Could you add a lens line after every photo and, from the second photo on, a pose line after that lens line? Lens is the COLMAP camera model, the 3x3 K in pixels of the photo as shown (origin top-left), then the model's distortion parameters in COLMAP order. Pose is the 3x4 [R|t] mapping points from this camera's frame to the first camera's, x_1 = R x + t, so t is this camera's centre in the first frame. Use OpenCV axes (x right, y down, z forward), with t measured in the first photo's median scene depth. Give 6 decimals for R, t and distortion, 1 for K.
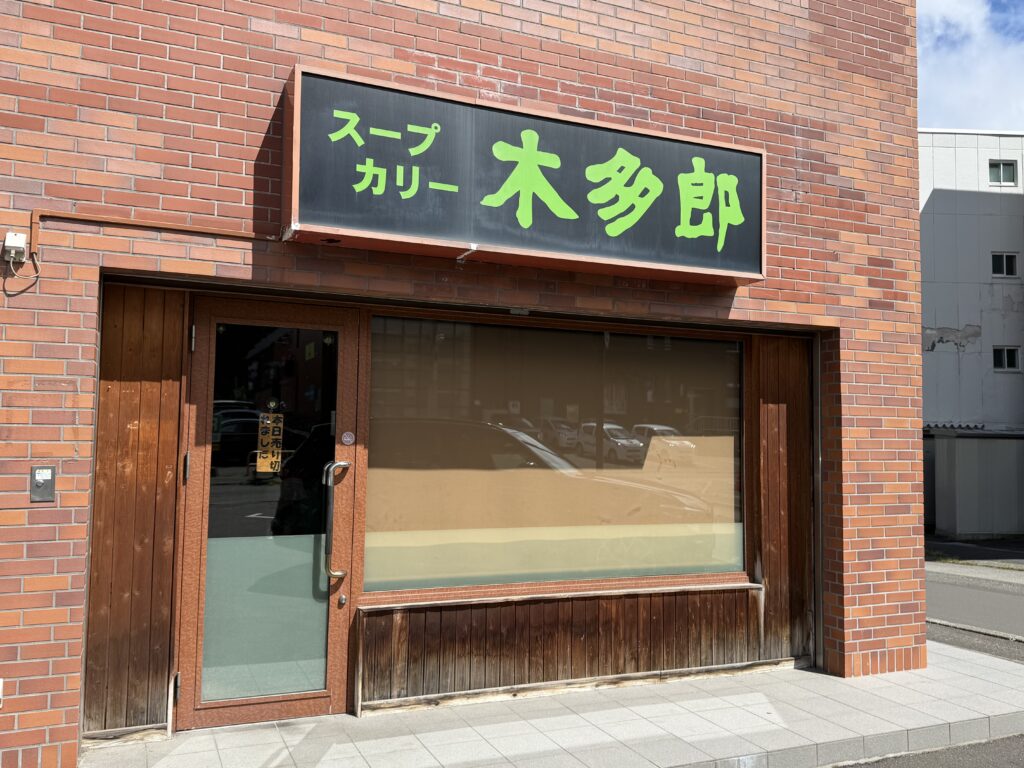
lens RADIAL K [[869.2, 0, 512.0], [0, 869.2, 384.0], [0, 0, 1]] dist [0.084915, -0.000987]
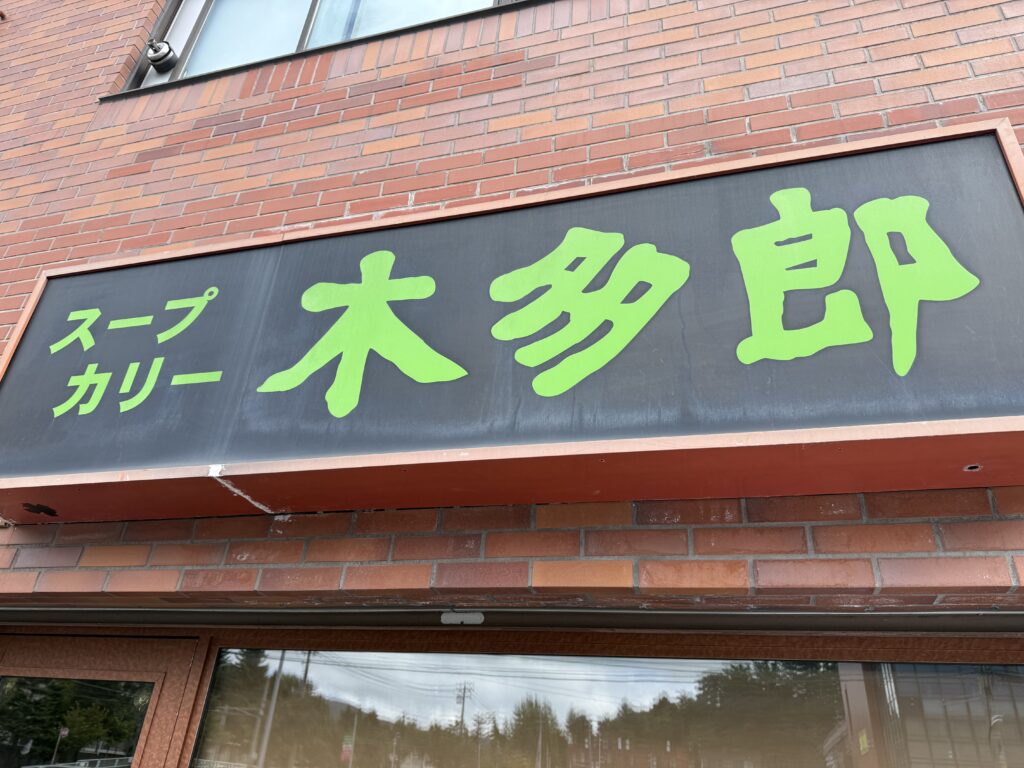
lens RADIAL K [[741.5, 0, 512.0], [0, 741.5, 384.0], [0, 0, 1]] dist [0.121863, -0.230057]
pose [[0.757936, -0.294216, -0.582211, 0.314228], [-0.019530, 0.881877, -0.471075, -0.007057], [0.652036, 0.368416, 0.662660, 0.762003]]
